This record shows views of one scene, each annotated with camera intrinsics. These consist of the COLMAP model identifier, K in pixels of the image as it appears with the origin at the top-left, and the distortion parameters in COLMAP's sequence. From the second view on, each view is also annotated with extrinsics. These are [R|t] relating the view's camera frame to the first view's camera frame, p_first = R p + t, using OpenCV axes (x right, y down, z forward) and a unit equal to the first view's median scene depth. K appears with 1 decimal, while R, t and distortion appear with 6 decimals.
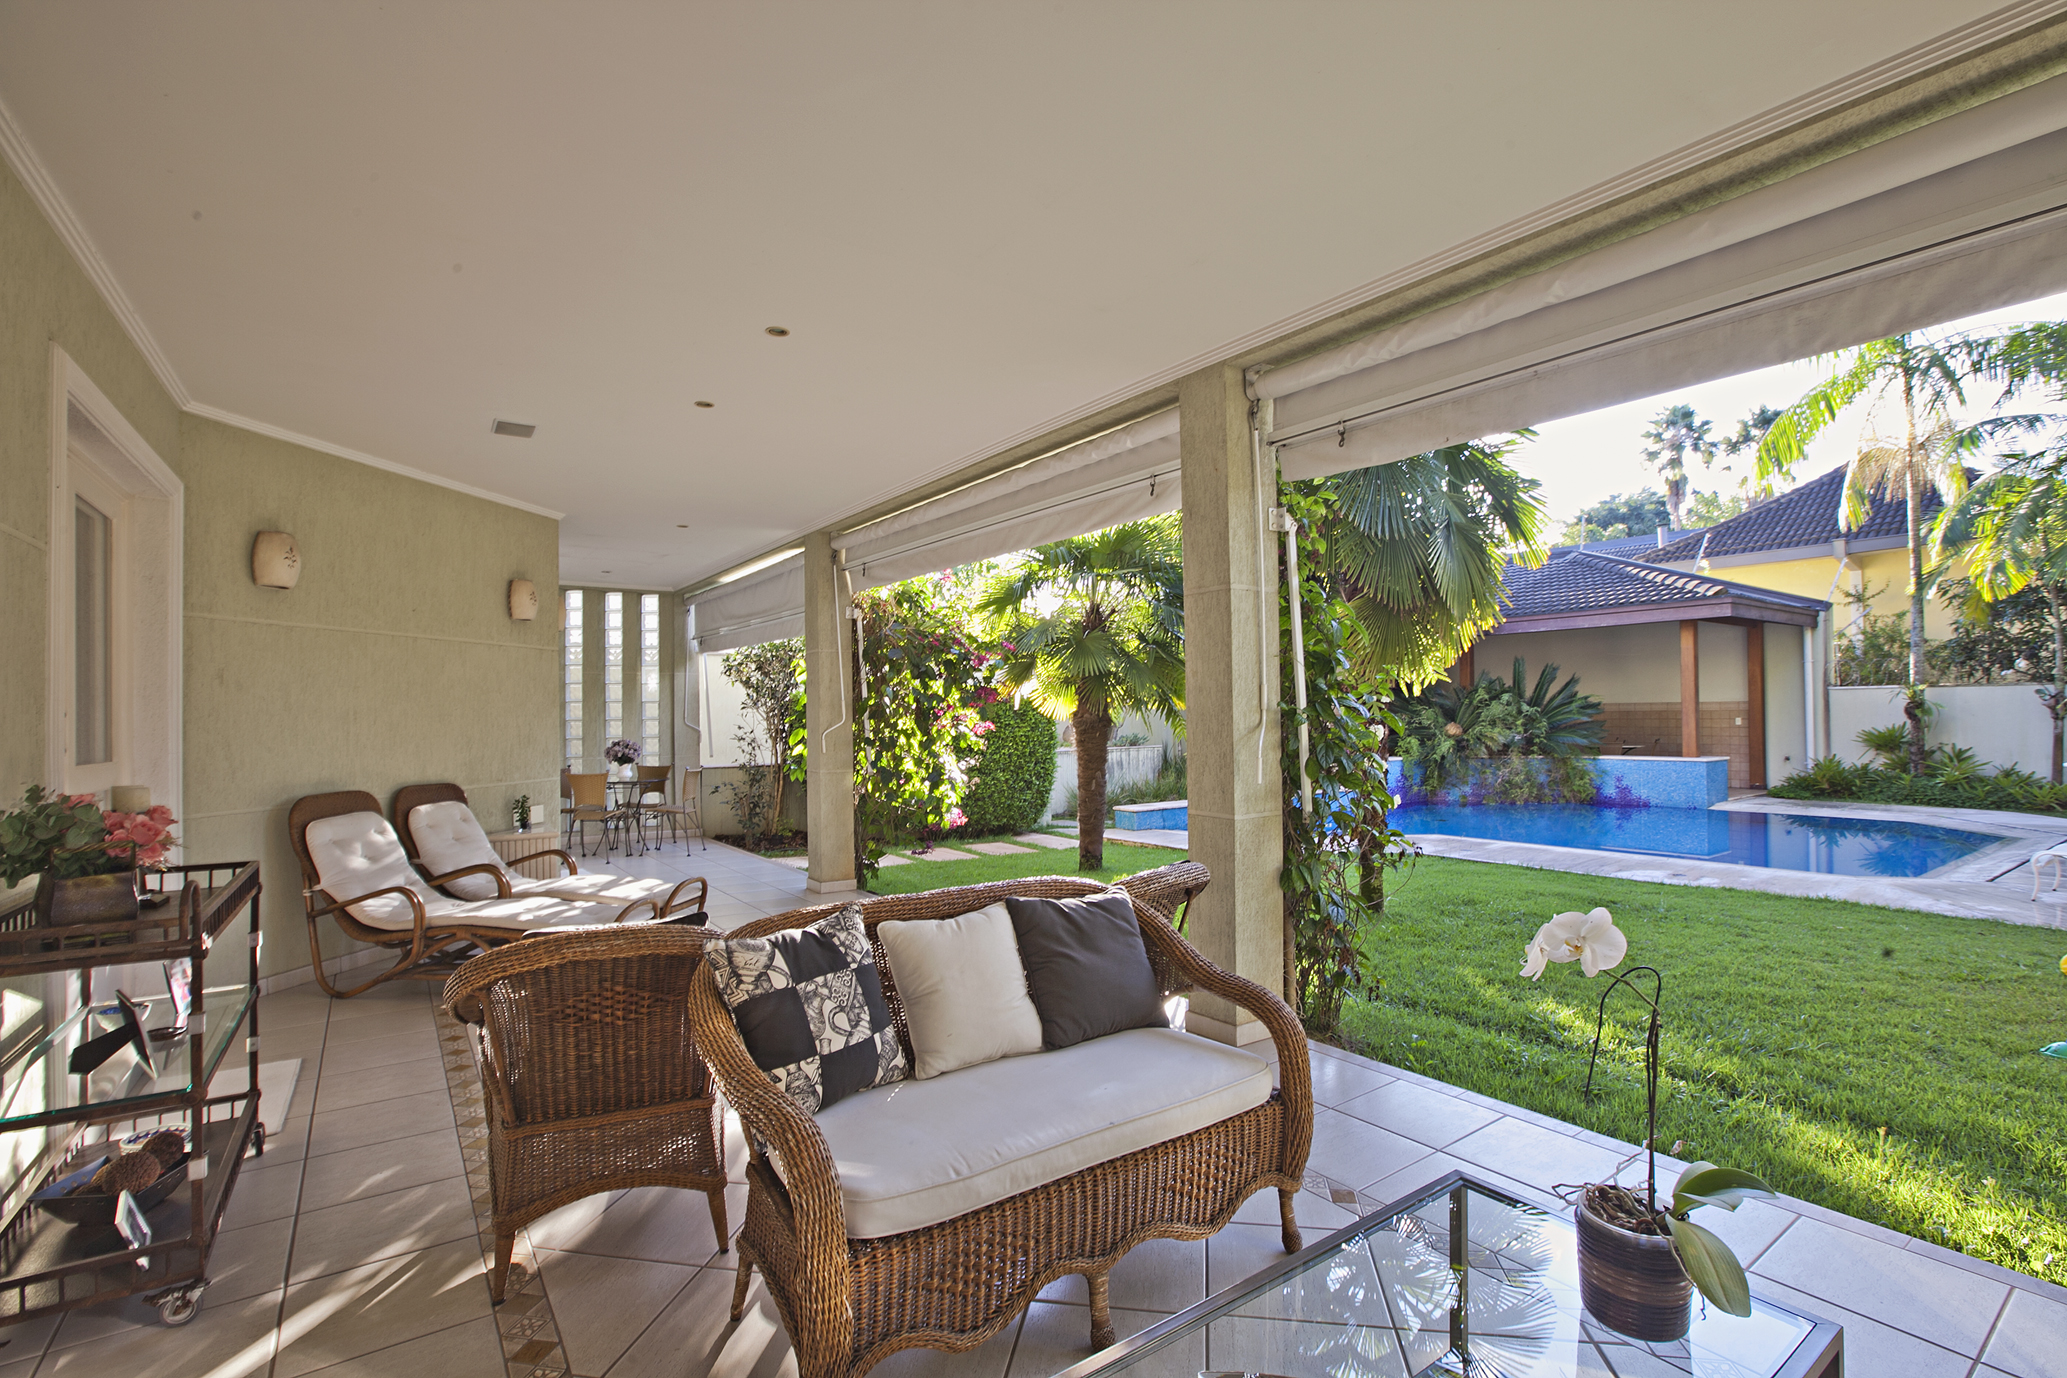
lens RADIAL K [[949.7, 0, 1044.4], [0, 949.7, 698.0], [0, 0, 1]] dist [-0.065291, 0.028536]
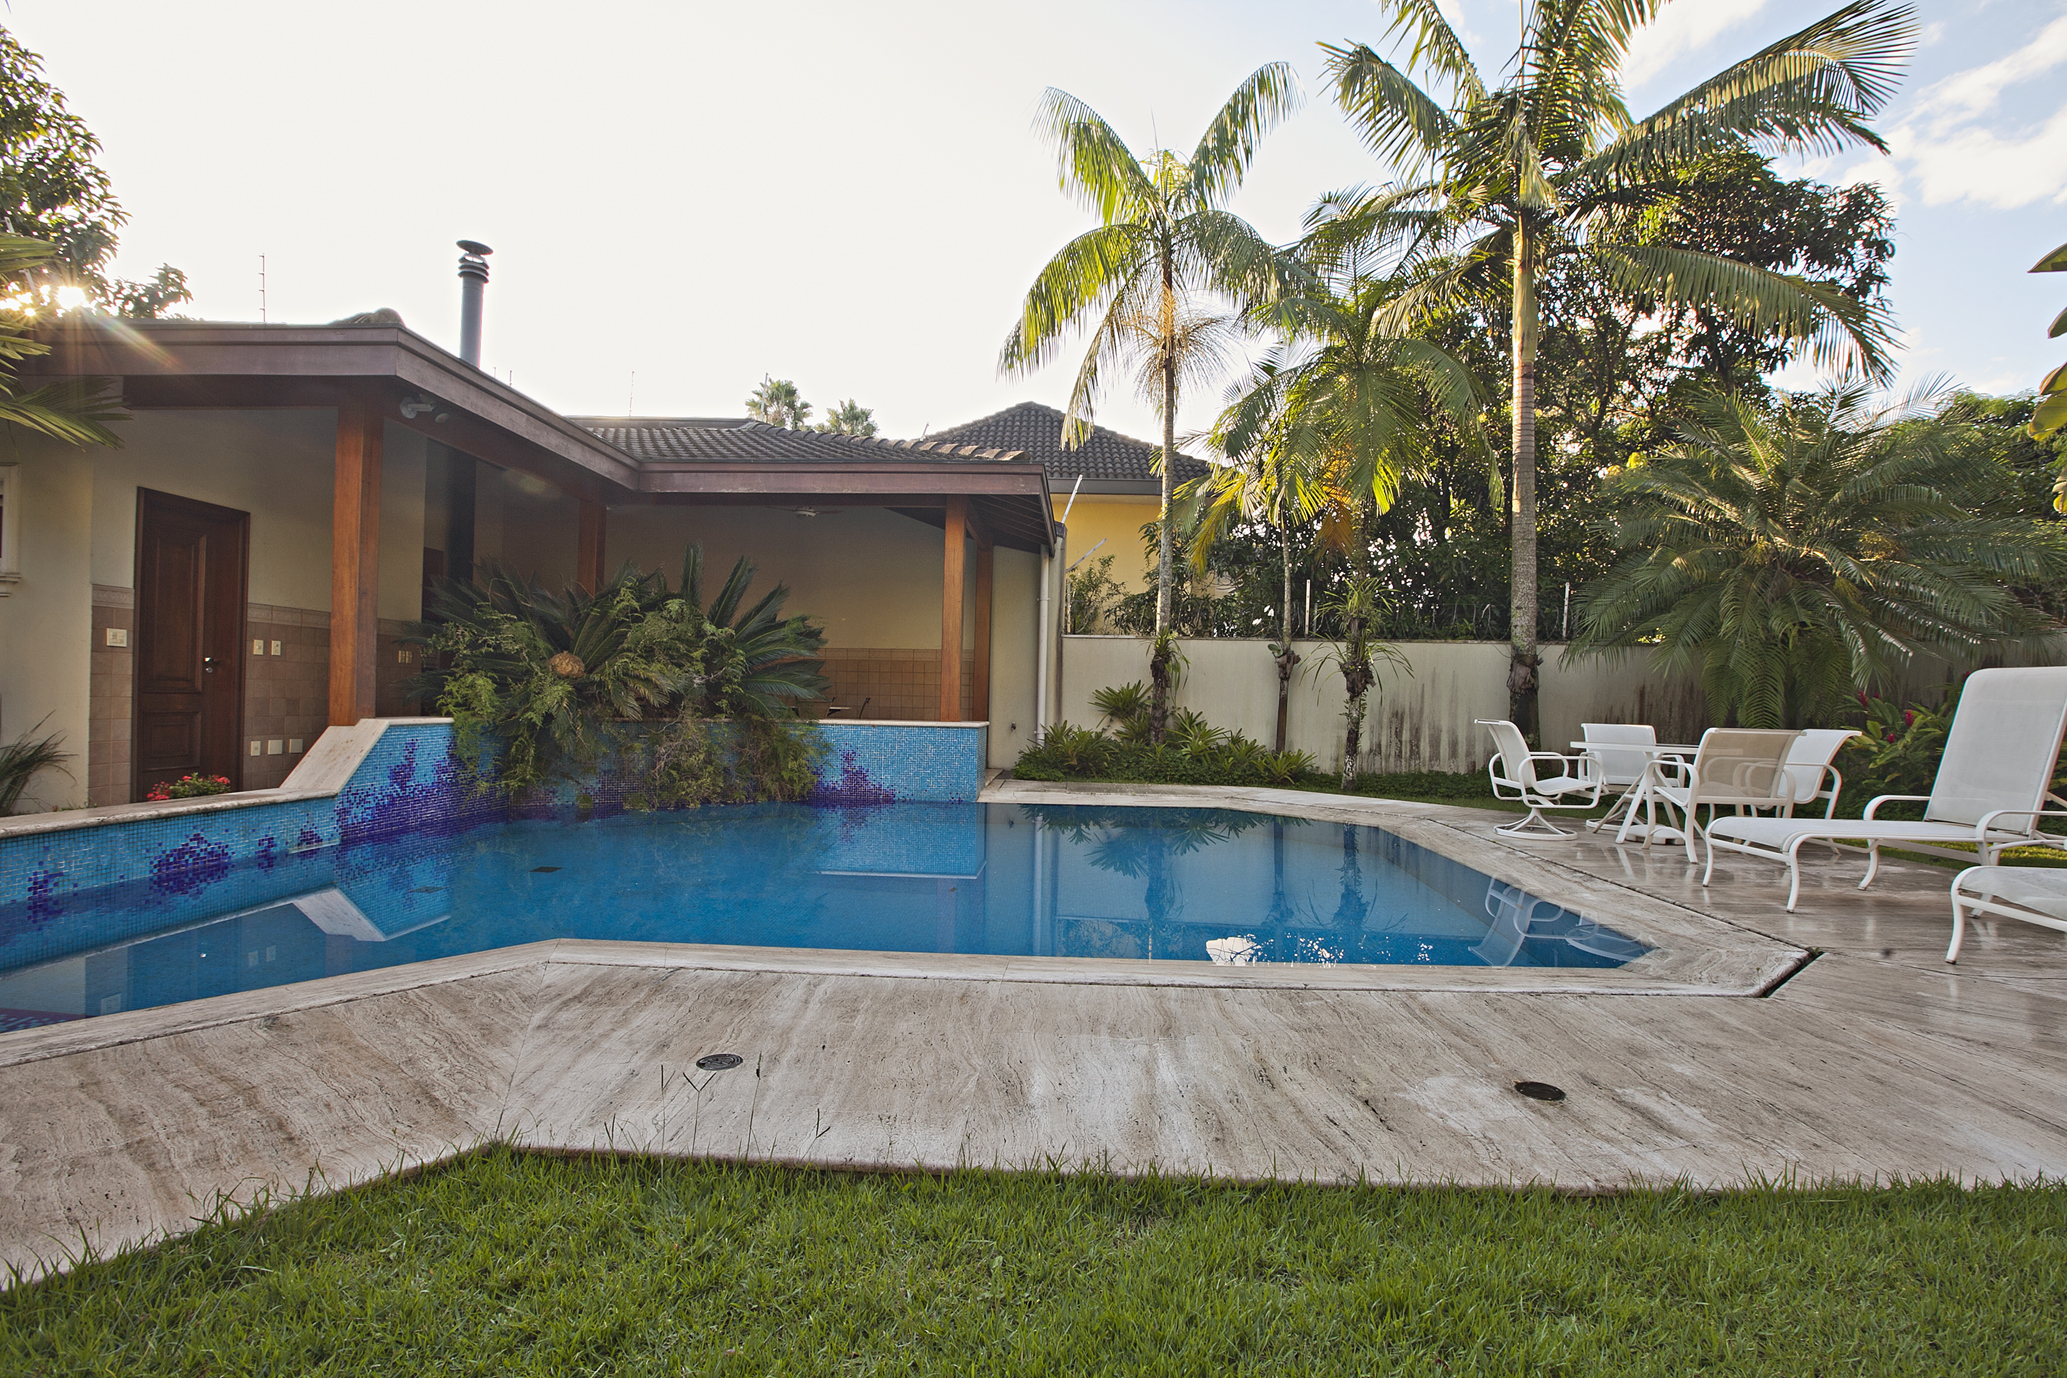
lens RADIAL K [[949.7, 0, 1044.4], [0, 949.7, 698.0], [0, 0, 1]] dist [-0.065291, 0.028536]
pose [[0.602225, 0.027908, 0.797839, 0.200445], [-0.043744, 0.999041, -0.001927, 0.043465], [-0.797127, -0.033740, 0.602868, 0.519910]]
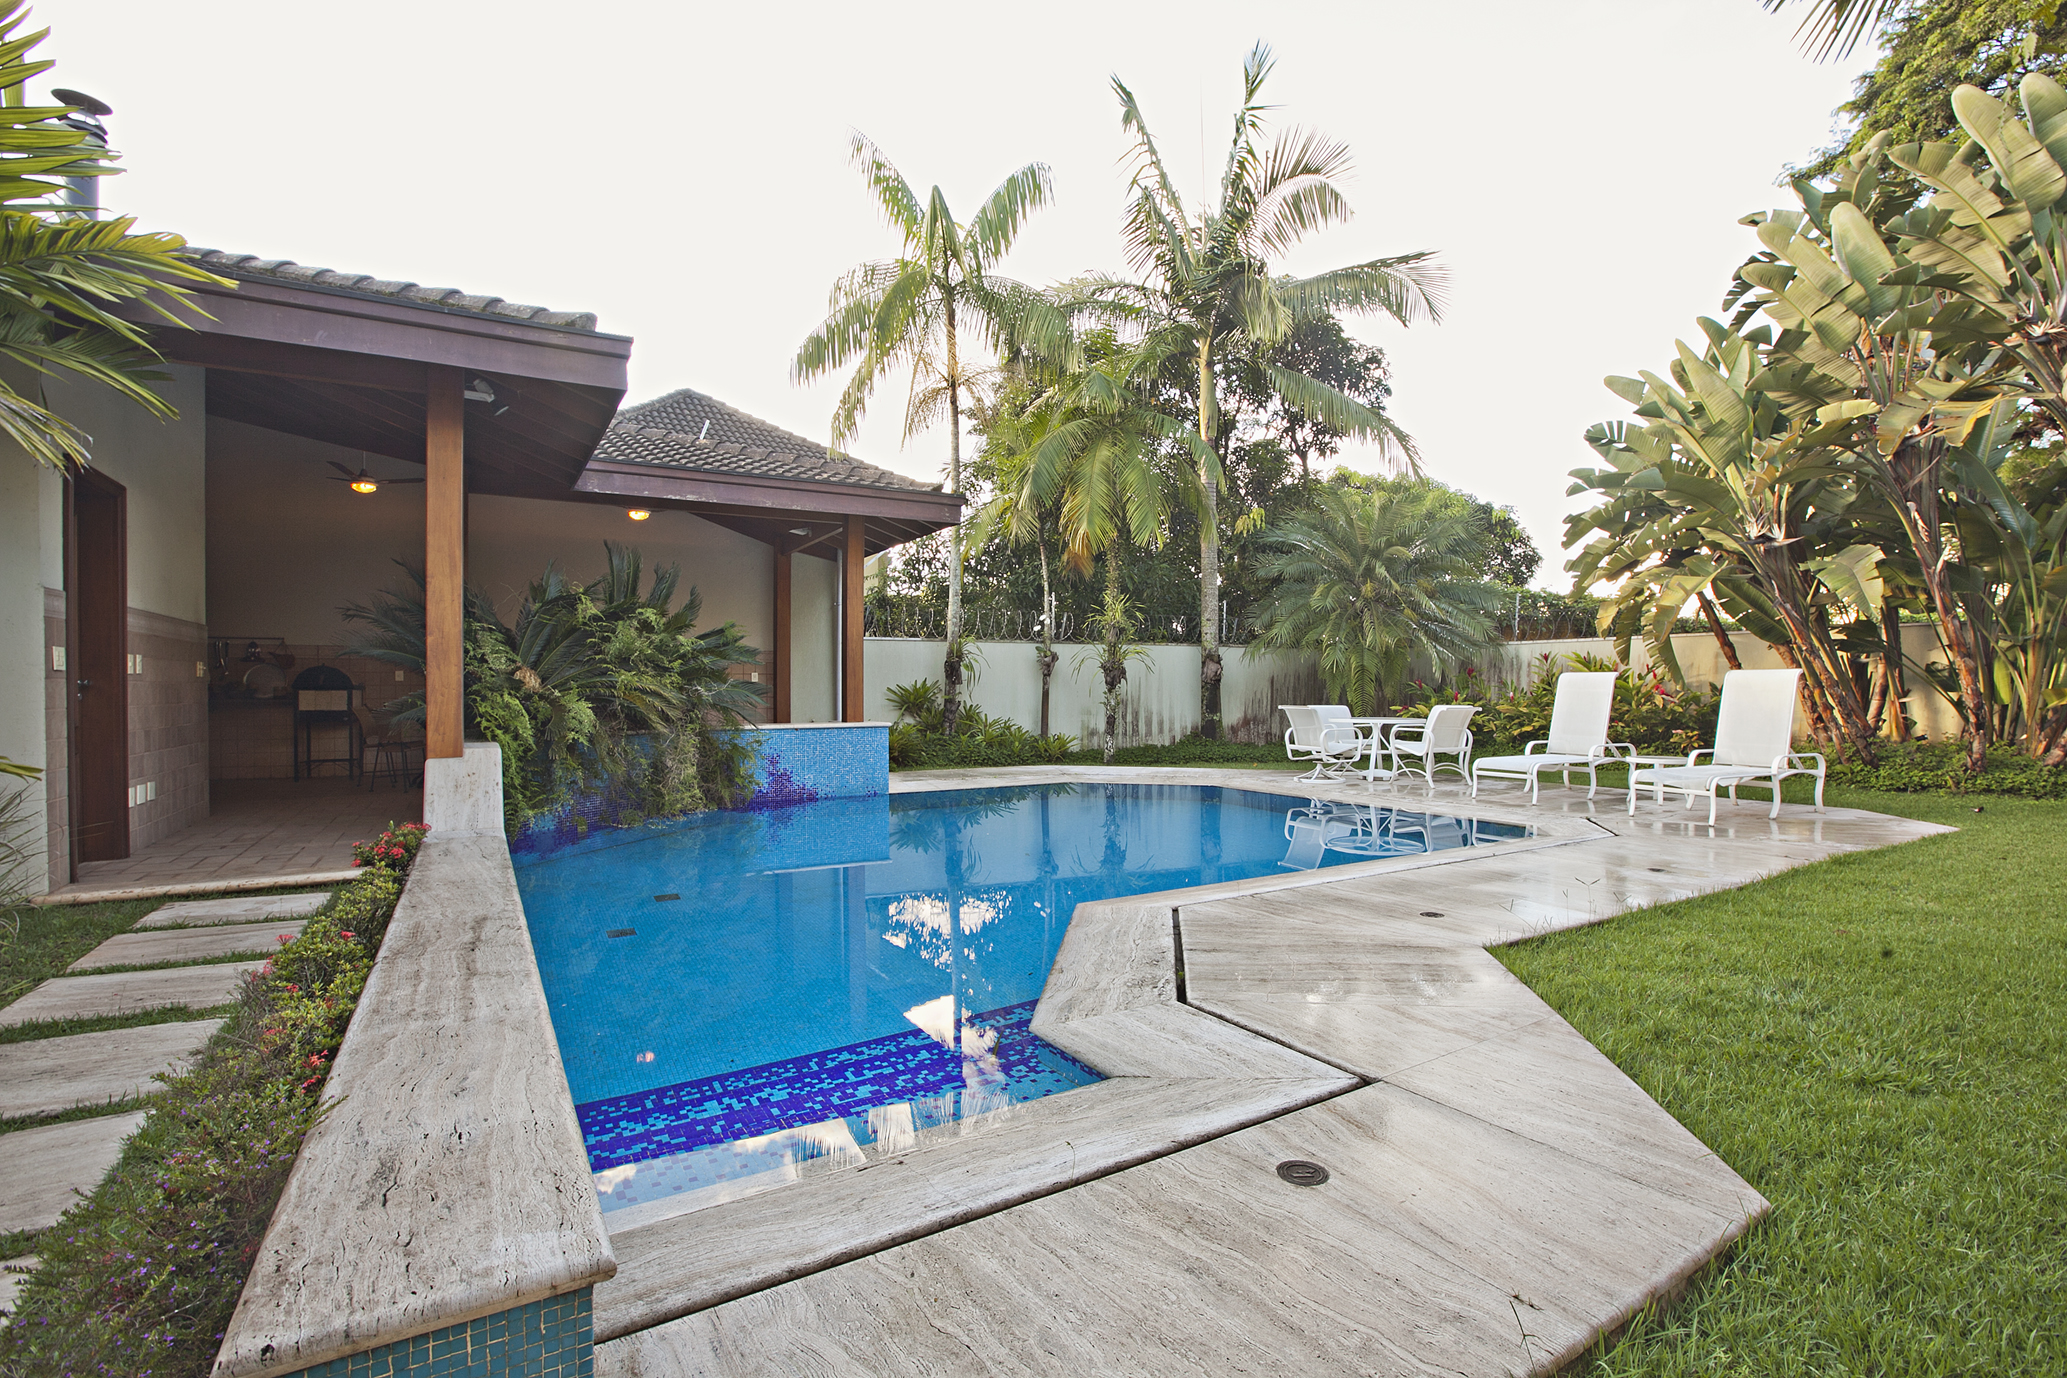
lens RADIAL K [[964.3, 0, 1032.1], [0, 964.3, 701.6], [0, 0, 1]] dist [-0.068230, -0.000060]
pose [[0.080605, -0.001161, 0.996745, -0.010146], [-0.016343, 0.999863, 0.002486, 0.042005], [-0.996612, -0.016490, 0.080575, 0.758830]]
